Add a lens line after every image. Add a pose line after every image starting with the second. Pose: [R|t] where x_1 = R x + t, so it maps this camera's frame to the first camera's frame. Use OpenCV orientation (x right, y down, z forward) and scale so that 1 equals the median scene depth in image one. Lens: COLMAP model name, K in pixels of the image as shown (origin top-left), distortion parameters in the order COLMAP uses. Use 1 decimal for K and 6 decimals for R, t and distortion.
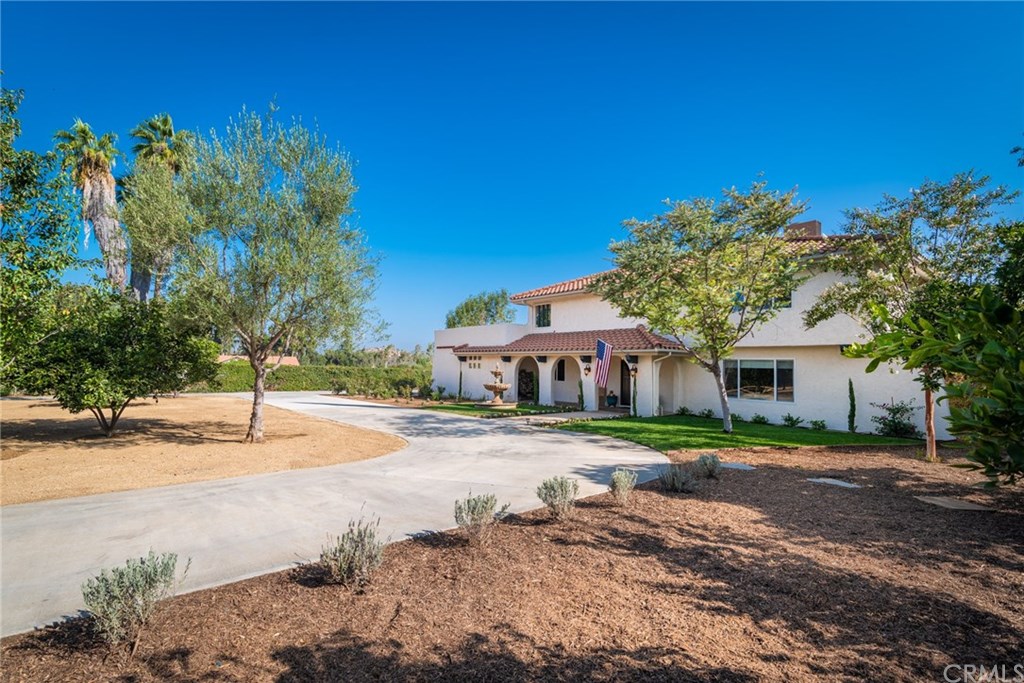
lens RADIAL K [[463.9, 0, 511.7], [0, 463.9, 343.3], [0, 0, 1]] dist [-0.005580, -0.000098]
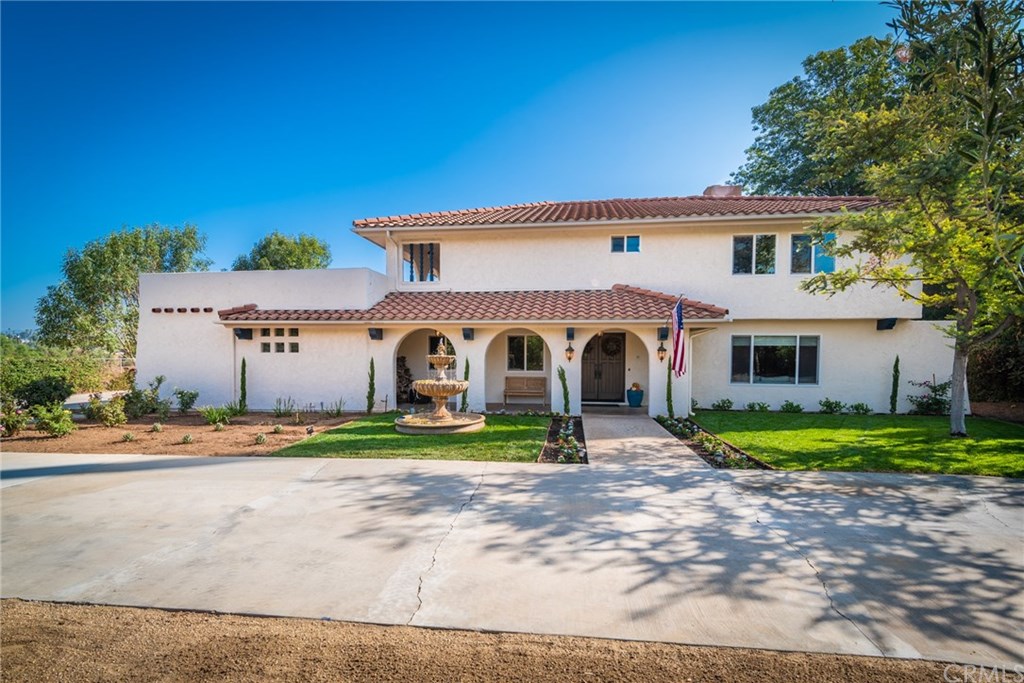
lens RADIAL K [[463.9, 0, 511.7], [0, 463.9, 344.4], [0, 0, 1]] dist [-0.005580, -0.000098]
pose [[0.735347, -0.013826, 0.677550, -0.292165], [-0.023510, 0.998670, 0.045895, 0.019116], [-0.677283, -0.049678, 0.734044, 0.546883]]
